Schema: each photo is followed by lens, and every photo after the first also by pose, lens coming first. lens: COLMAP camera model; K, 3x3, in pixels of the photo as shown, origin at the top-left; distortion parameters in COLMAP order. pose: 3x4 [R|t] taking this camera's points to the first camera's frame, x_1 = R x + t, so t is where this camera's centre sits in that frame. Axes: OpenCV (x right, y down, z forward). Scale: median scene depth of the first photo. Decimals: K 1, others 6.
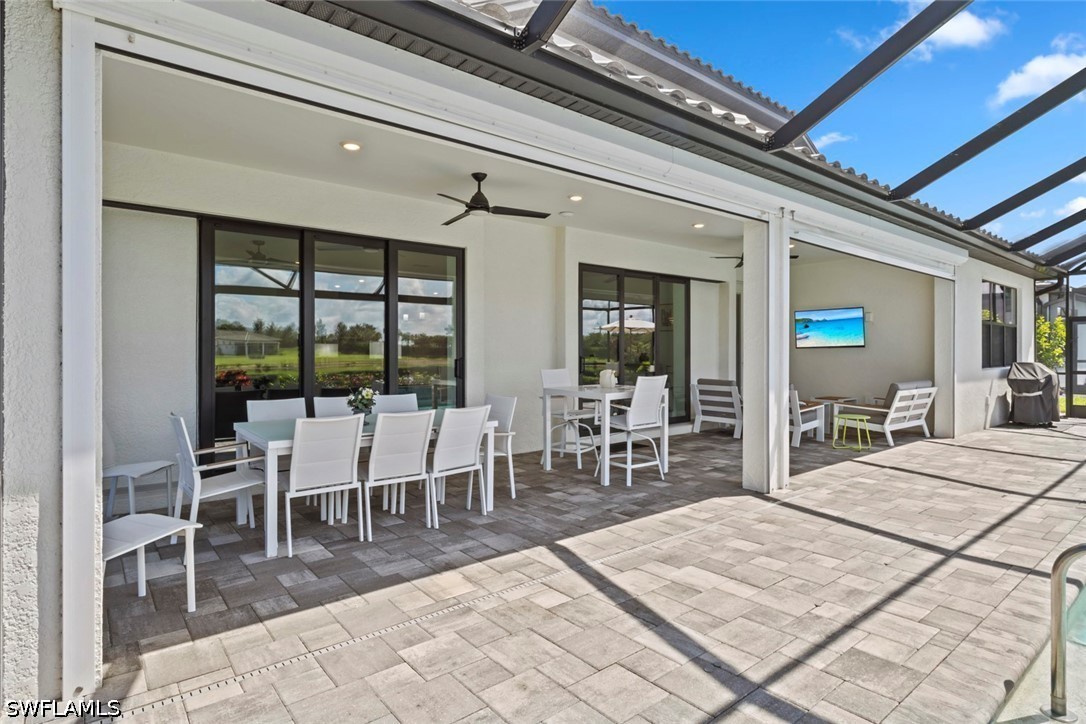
lens RADIAL K [[571.3, 0, 535.4], [0, 571.3, 360.0], [0, 0, 1]] dist [-0.011629, 0.004737]
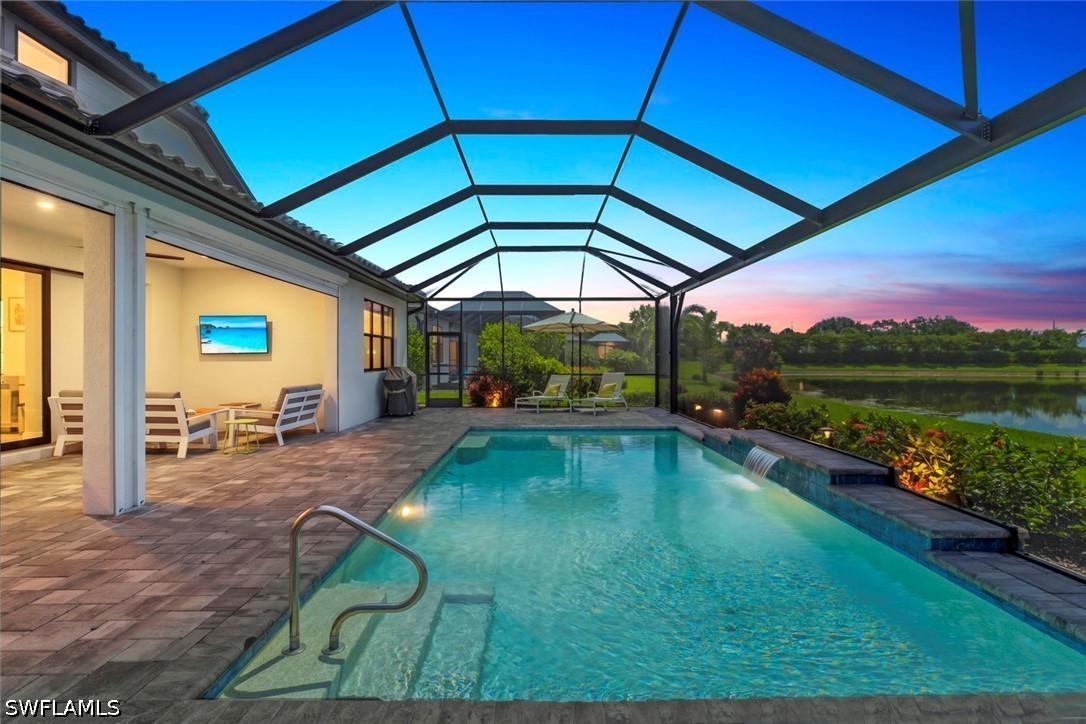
lens RADIAL K [[571.3, 0, 538.9], [0, 571.3, 359.8], [0, 0, 1]] dist [-0.011629, 0.004737]
pose [[0.626036, -0.002113, 0.779791, 0.128008], [0.011702, 0.999909, -0.006685, 0.002232], [-0.779706, 0.013310, 0.626004, -0.091304]]
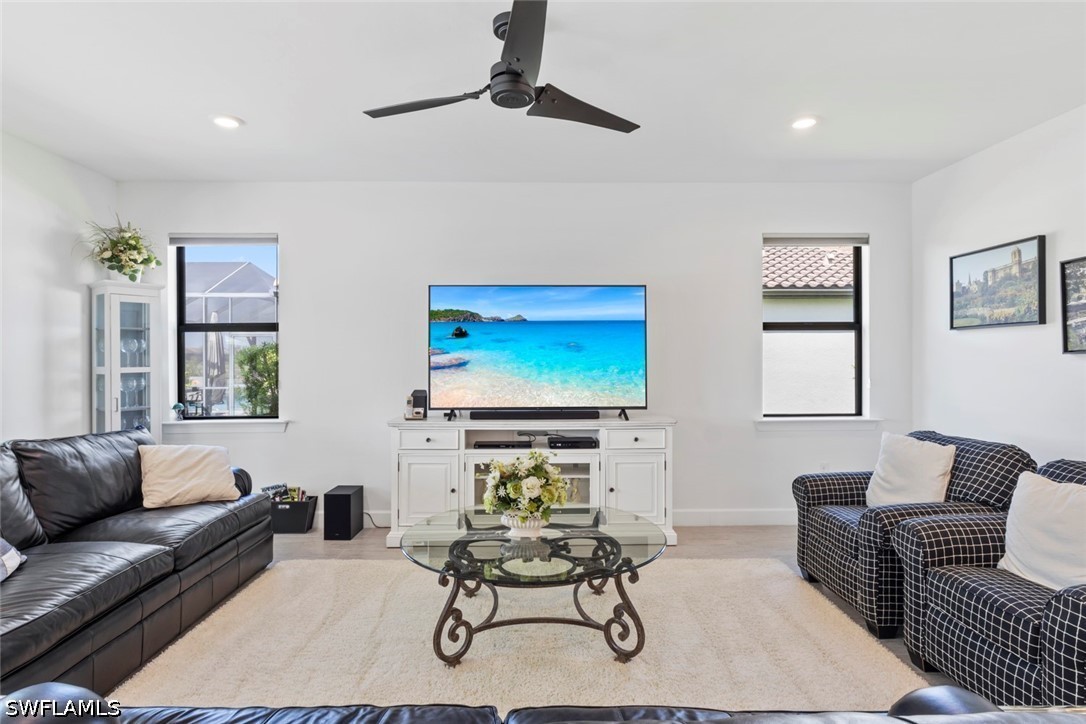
lens RADIAL K [[571.3, 0, 532.5], [0, 571.3, 354.7], [0, 0, 1]] dist [-0.011629, 0.004737]
pose [[0.612721, 0.002760, 0.790294, 0.471074], [0.004340, 0.999967, -0.006856, -0.085372], [-0.790287, 0.007631, 0.612689, 1.435970]]
